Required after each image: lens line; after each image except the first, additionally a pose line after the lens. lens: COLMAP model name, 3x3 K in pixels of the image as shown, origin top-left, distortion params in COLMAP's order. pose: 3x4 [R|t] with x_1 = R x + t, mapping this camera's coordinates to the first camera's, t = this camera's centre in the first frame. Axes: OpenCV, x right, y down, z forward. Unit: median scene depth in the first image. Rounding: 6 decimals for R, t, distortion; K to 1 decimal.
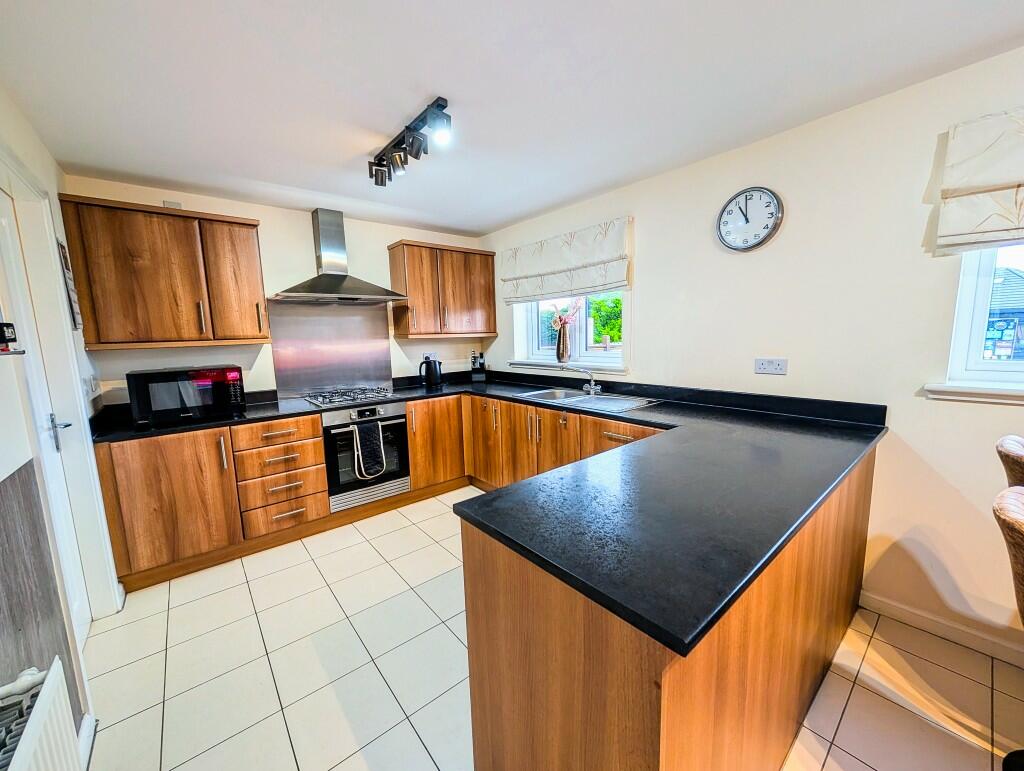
lens RADIAL K [[394.1, 0, 515.1], [0, 394.1, 387.5], [0, 0, 1]] dist [0.001339, 0.000010]
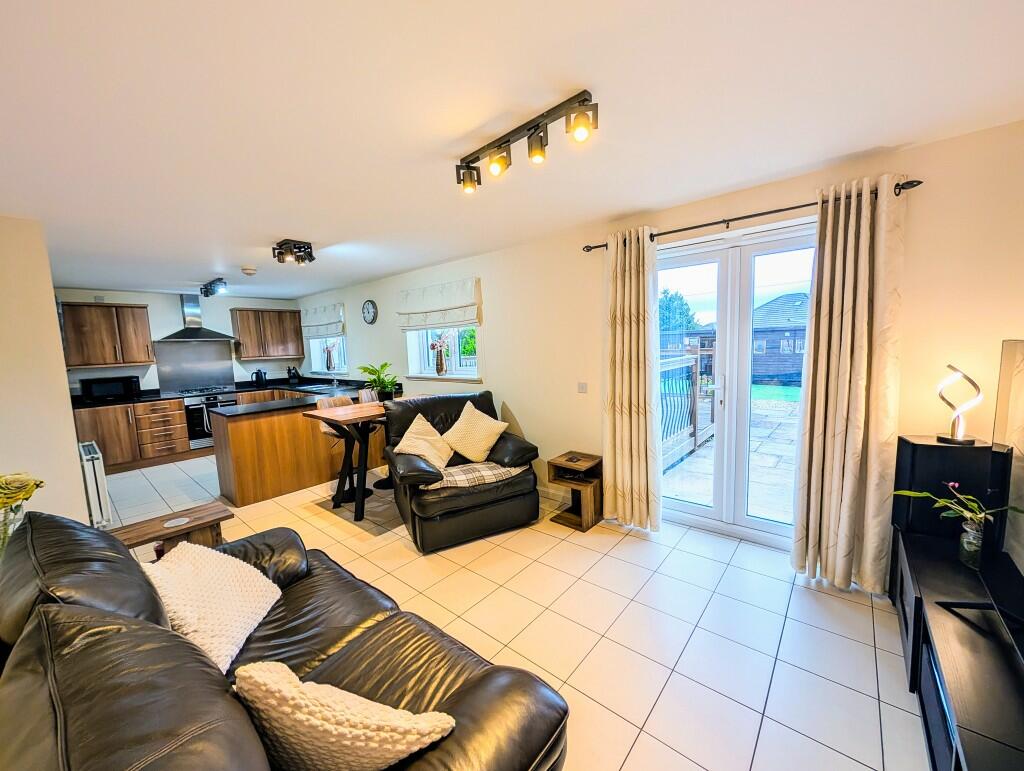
lens RADIAL K [[394.1, 0, 515.1], [0, 394.1, 387.5], [0, 0, 1]] dist [0.001339, 0.000010]
pose [[0.986255, -0.028427, 0.162766, 0.847019], [0.033263, 0.999080, -0.027059, 0.118840], [-0.161847, 0.032102, 0.986294, -1.258573]]
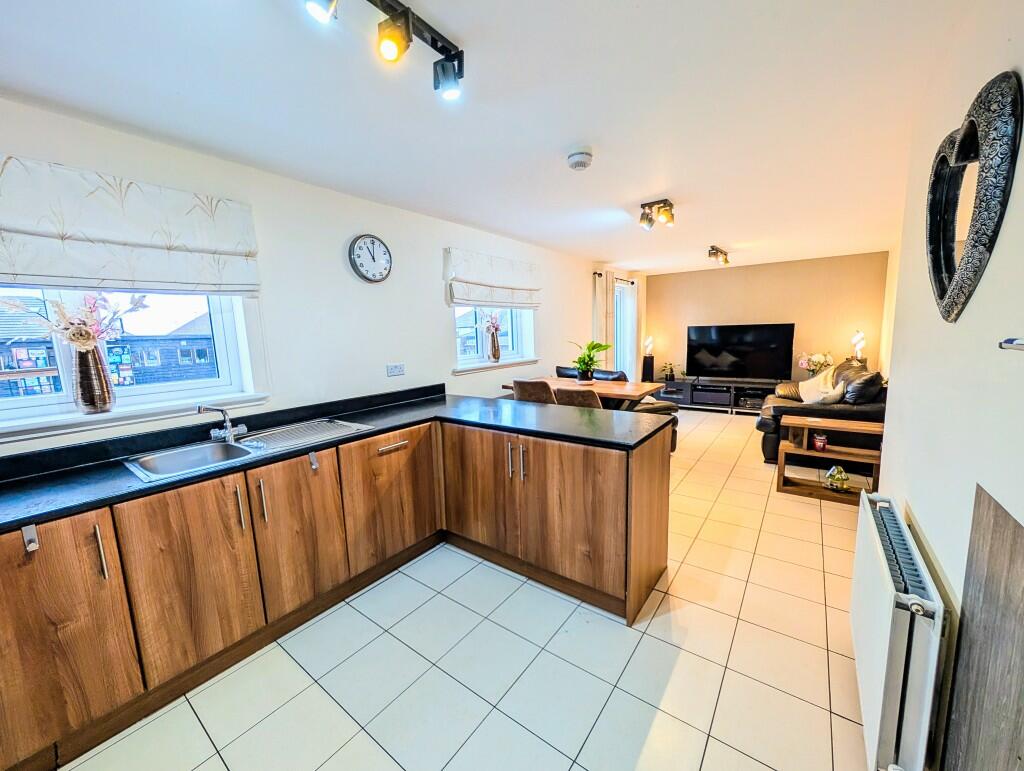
lens RADIAL K [[394.1, 0, 515.1], [0, 394.1, 387.5], [0, 0, 1]] dist [0.001339, 0.000010]
pose [[-0.227904, -0.101388, 0.968391, -0.627069], [0.171089, 0.974920, 0.142336, -0.093998], [-0.958534, 0.198120, -0.204842, 0.704042]]
